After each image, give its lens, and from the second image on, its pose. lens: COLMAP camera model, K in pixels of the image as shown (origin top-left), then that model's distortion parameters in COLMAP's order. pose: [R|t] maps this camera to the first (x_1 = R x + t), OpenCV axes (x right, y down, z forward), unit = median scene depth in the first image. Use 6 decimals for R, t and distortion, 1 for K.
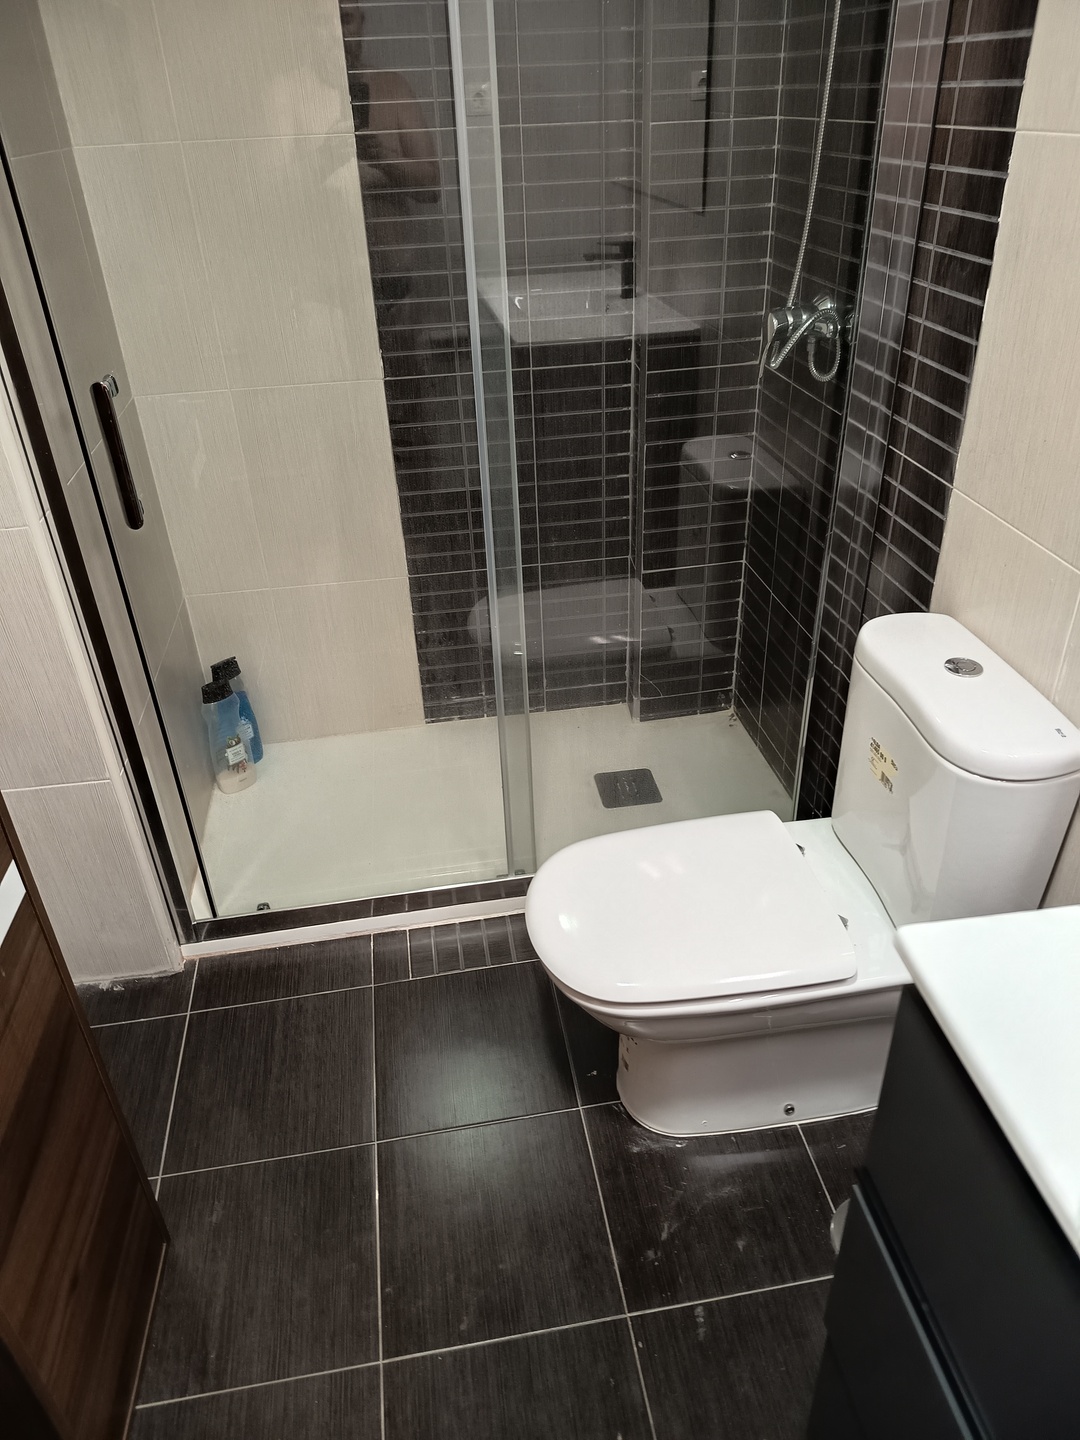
lens RADIAL K [[999.7, 0, 544.8], [0, 999.7, 714.2], [0, 0, 1]] dist [0.069405, -0.100888]
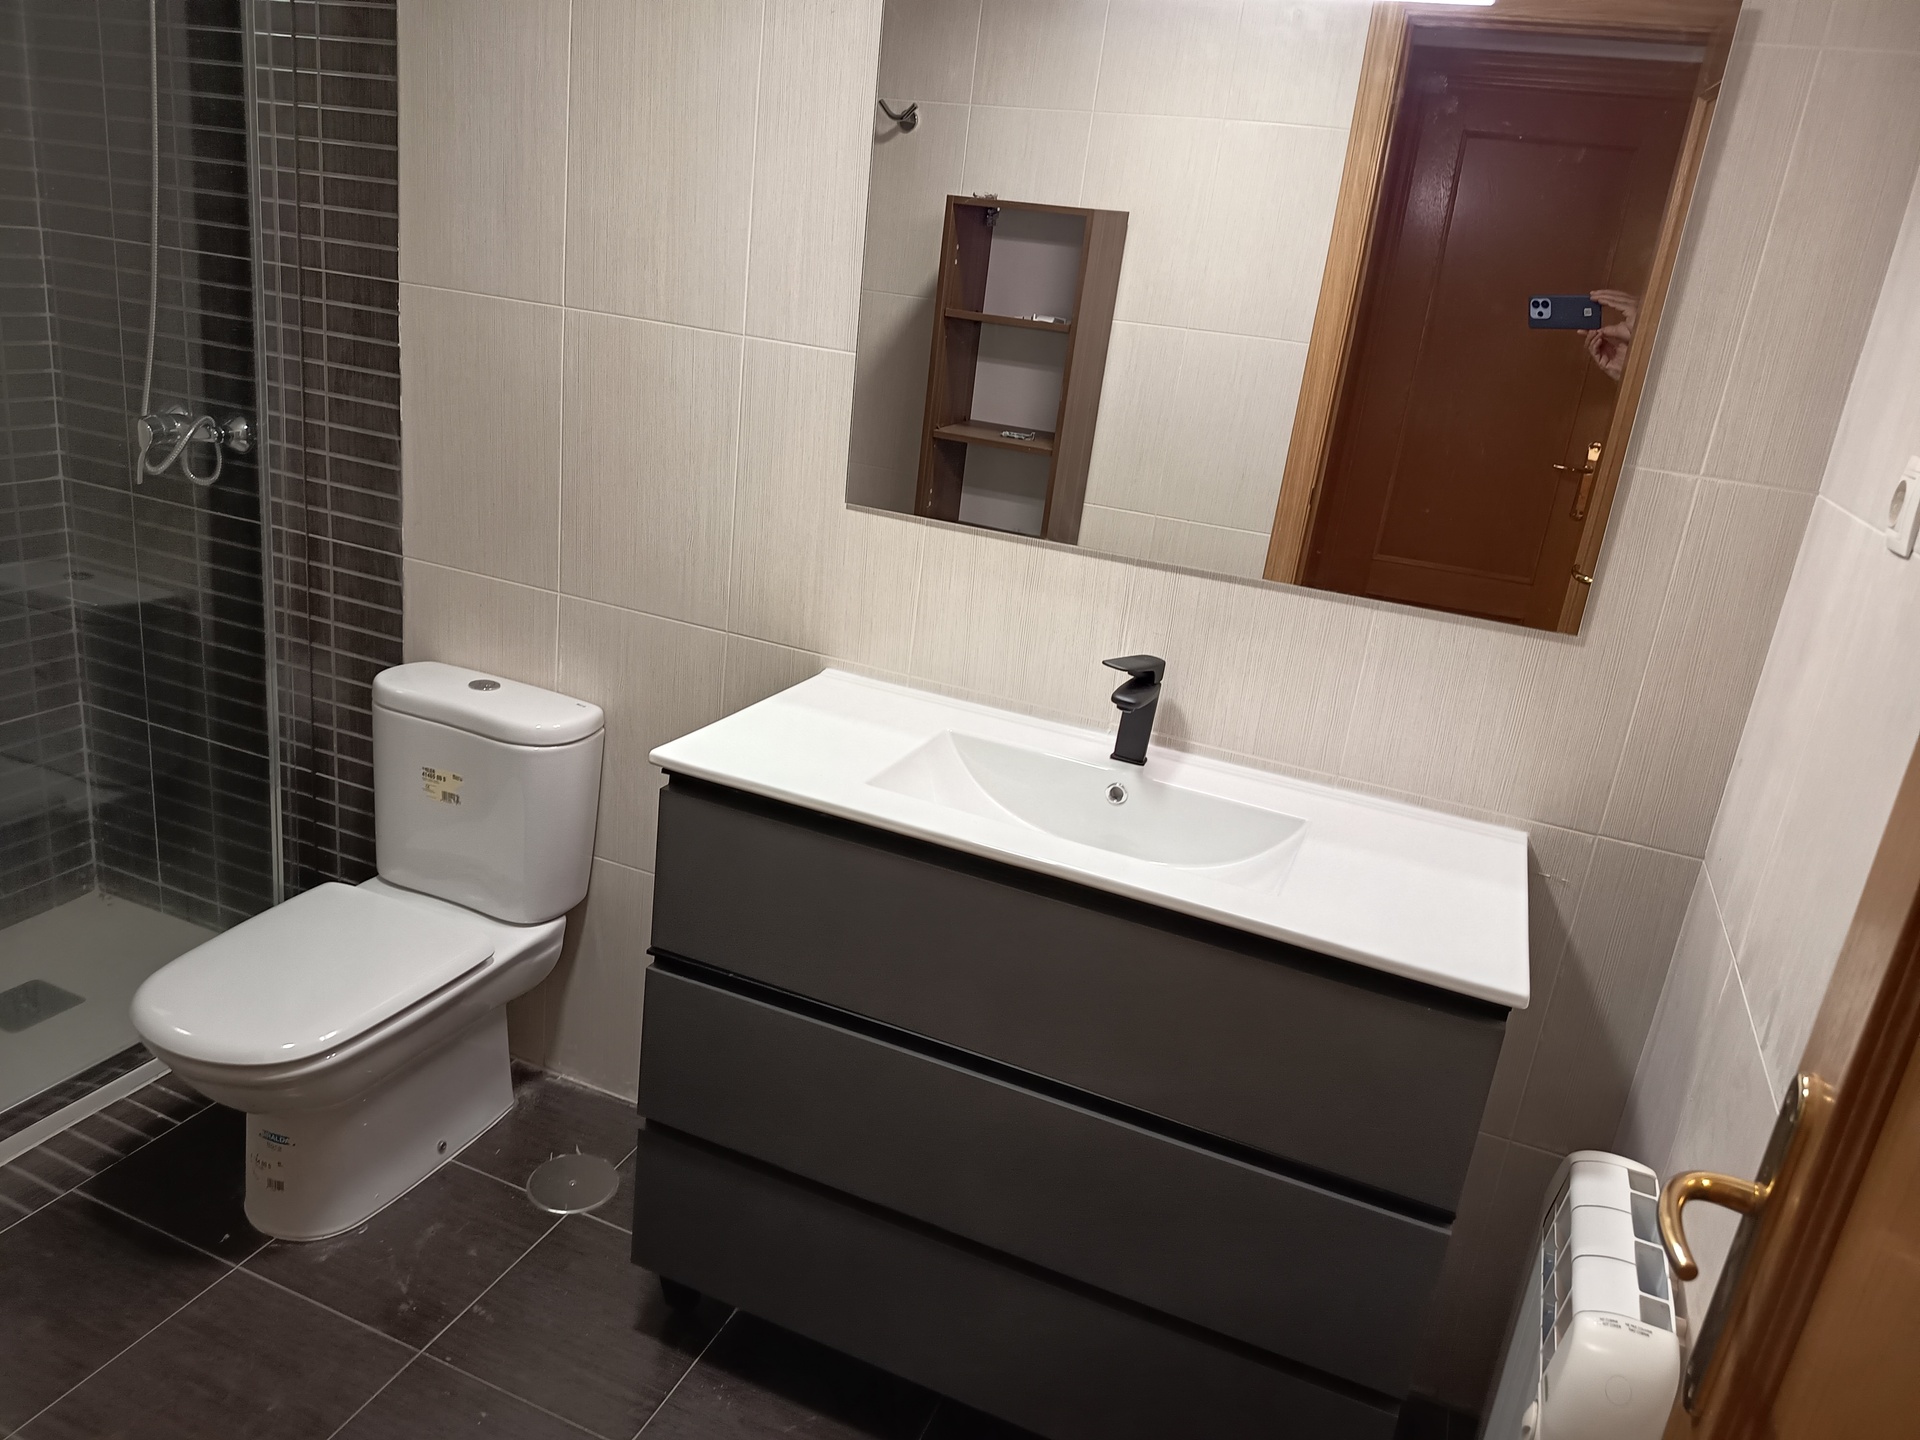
lens RADIAL K [[1332.9, 0, 950.3], [0, 1332.9, 716.0], [0, 0, 1]] dist [0.069405, -0.100888]
pose [[0.499457, -0.174737, 0.848534, -0.592158], [0.333960, 0.942584, -0.002468, 0.155241], [-0.799383, 0.284609, 0.529135, -0.266933]]
